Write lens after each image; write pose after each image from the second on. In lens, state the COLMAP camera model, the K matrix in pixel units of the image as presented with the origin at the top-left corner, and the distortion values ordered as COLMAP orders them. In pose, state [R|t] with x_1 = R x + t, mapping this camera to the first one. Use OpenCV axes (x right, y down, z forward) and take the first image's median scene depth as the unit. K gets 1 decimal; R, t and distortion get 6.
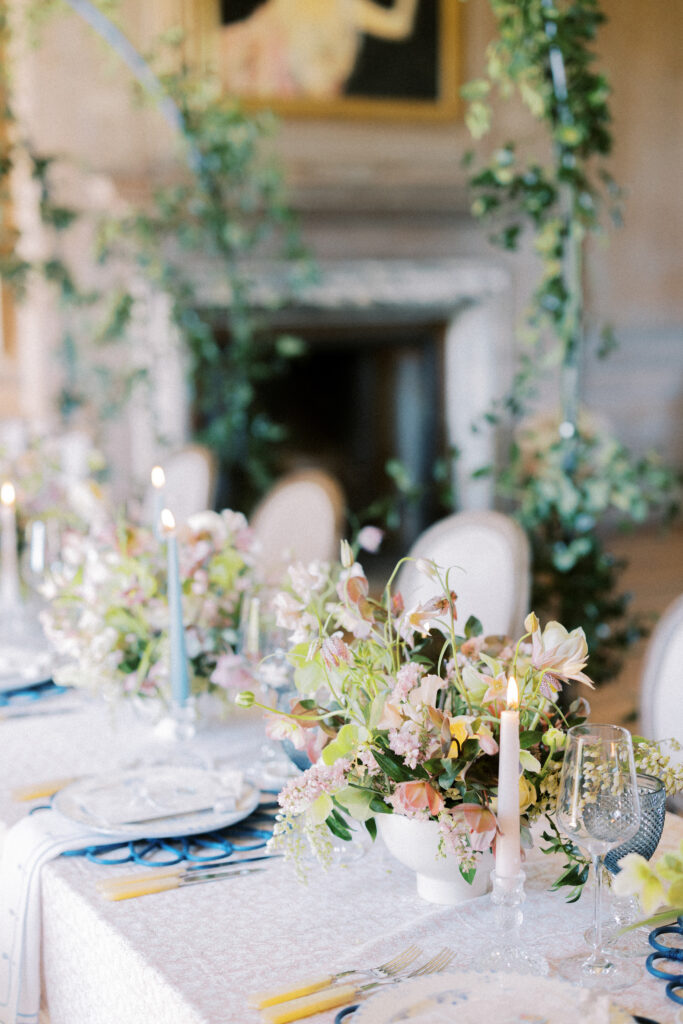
lens RADIAL K [[1604.2, 0, 359.9], [0, 1604.2, 511.3], [0, 0, 1]] dist [0.007557, -0.008052]
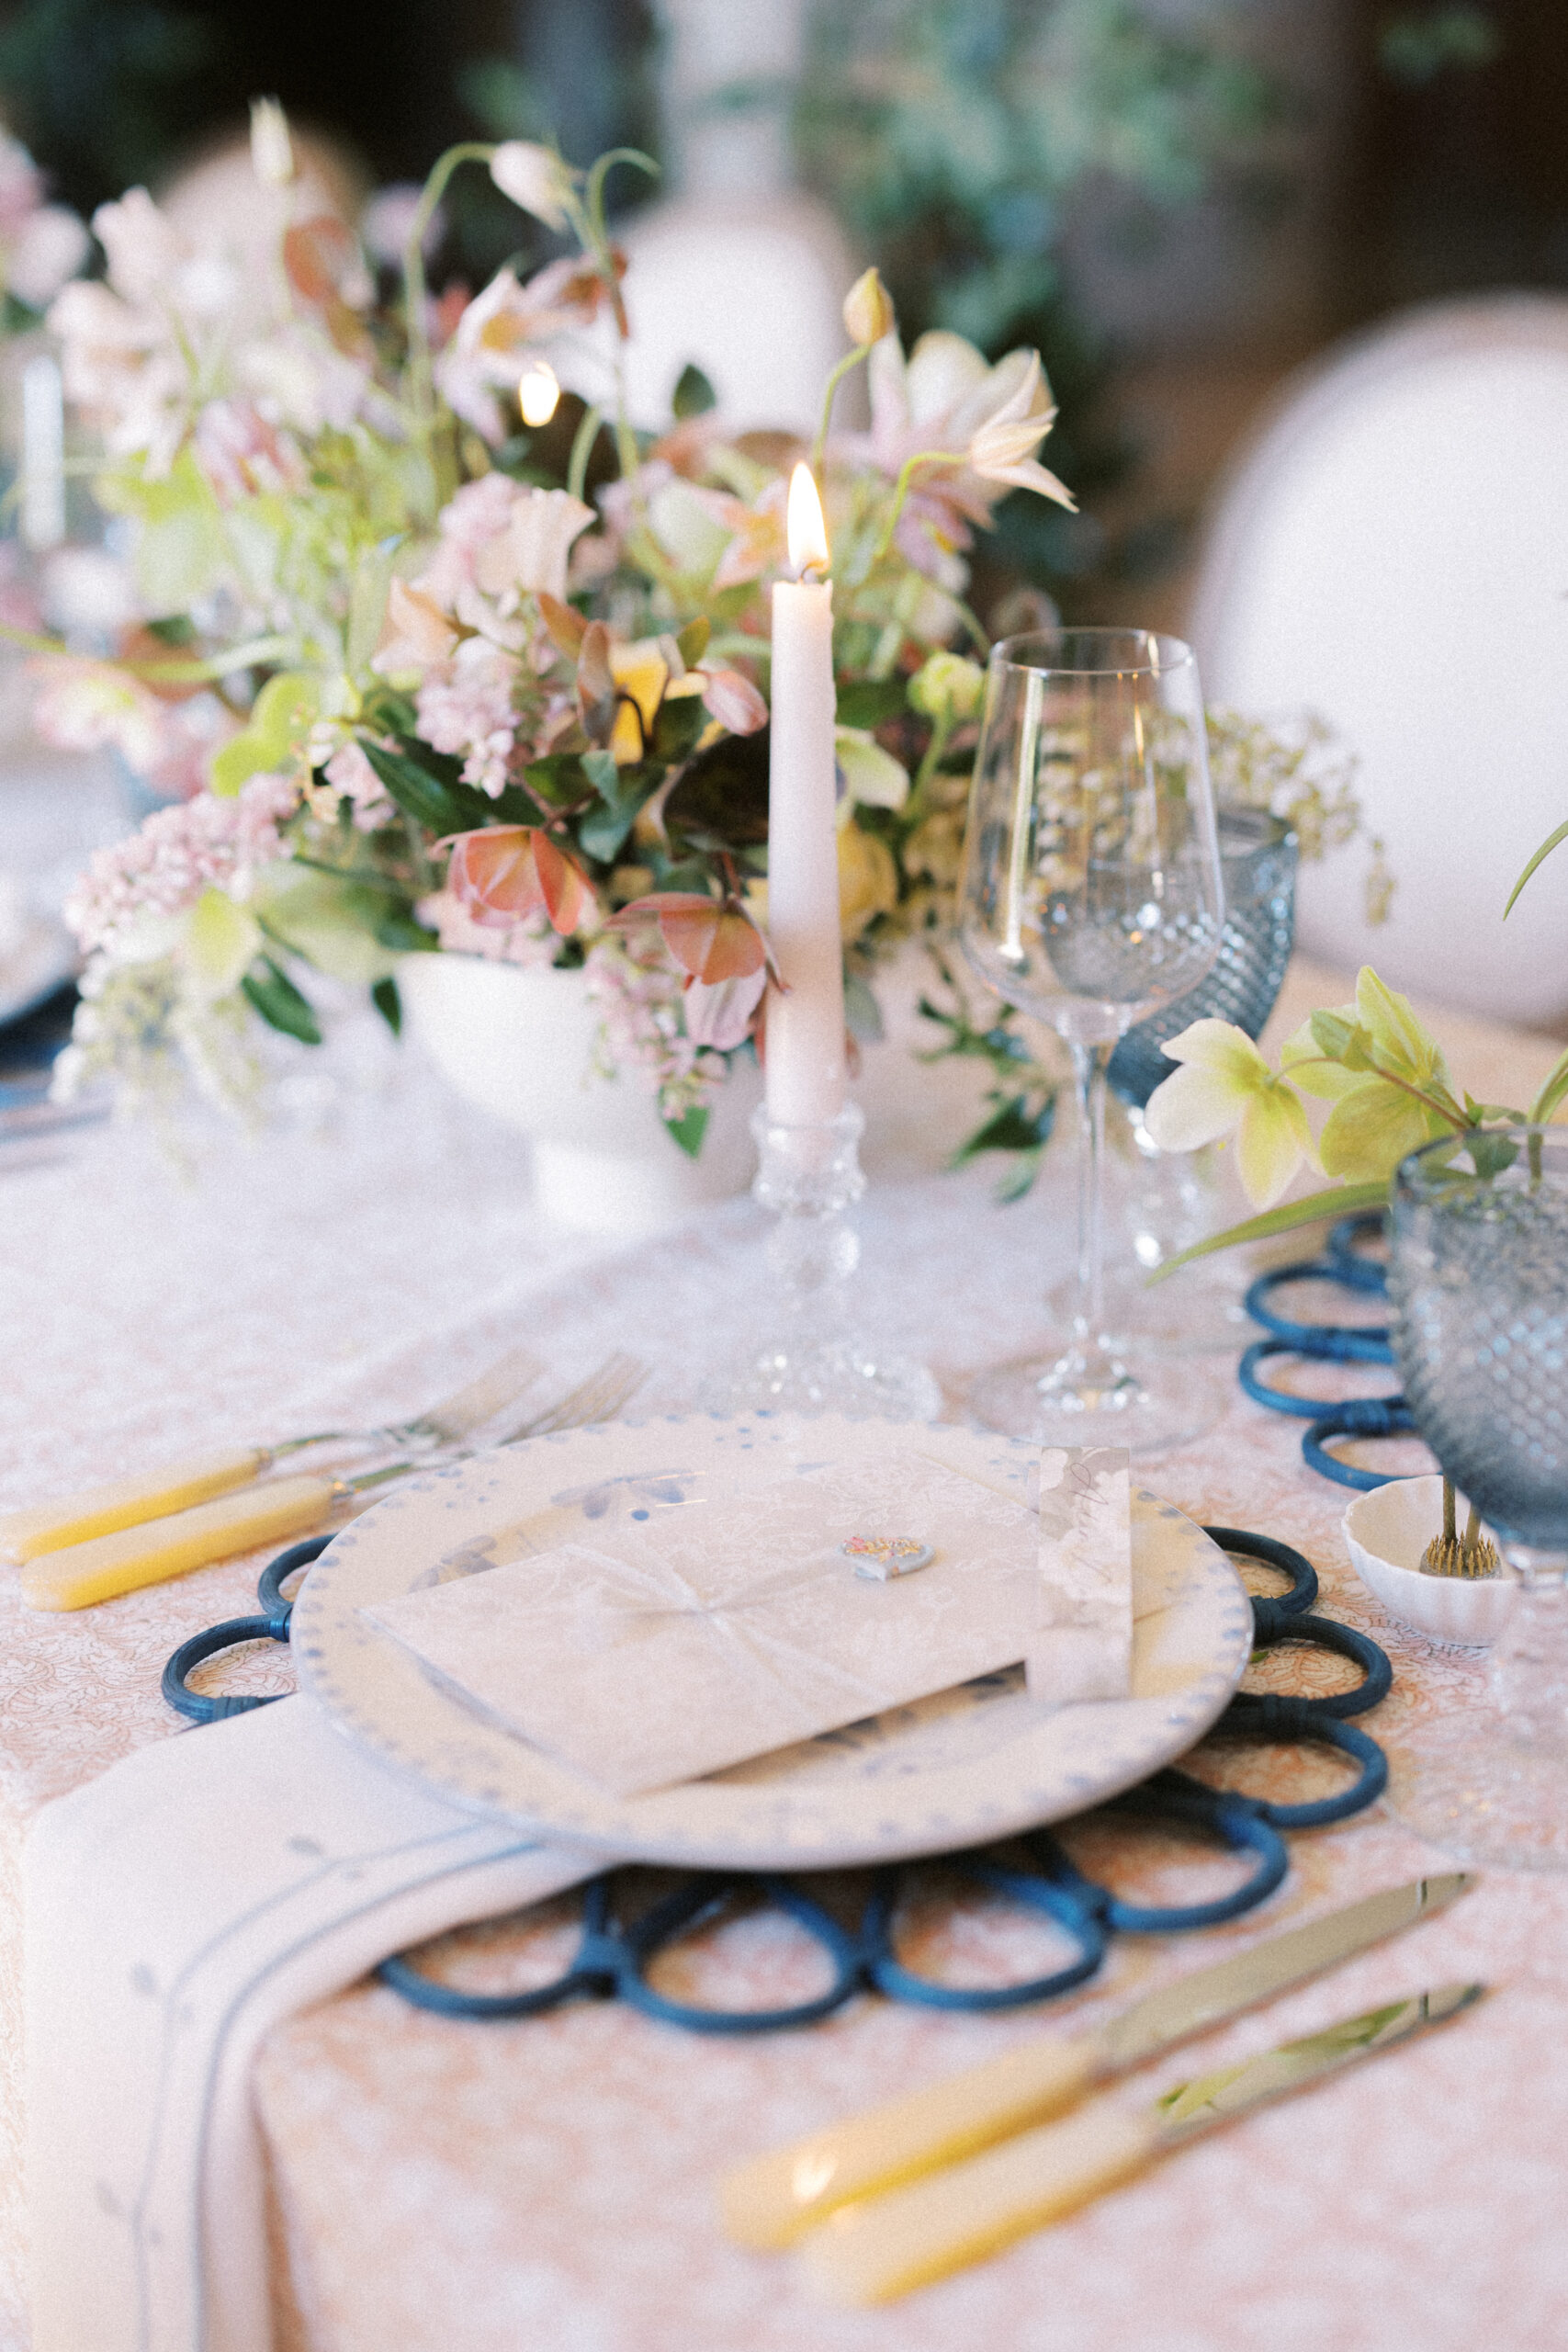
lens RADIAL K [[4407.8, 0, 784.0], [0, 4407.8, 1176.0], [0, 0, 1]] dist [0.027179, 0.093754]
pose [[0.996123, -0.038628, 0.079040, 0.018283], [0.020668, 0.976056, 0.216537, 0.048234], [-0.085511, -0.214064, 0.973070, 0.150228]]
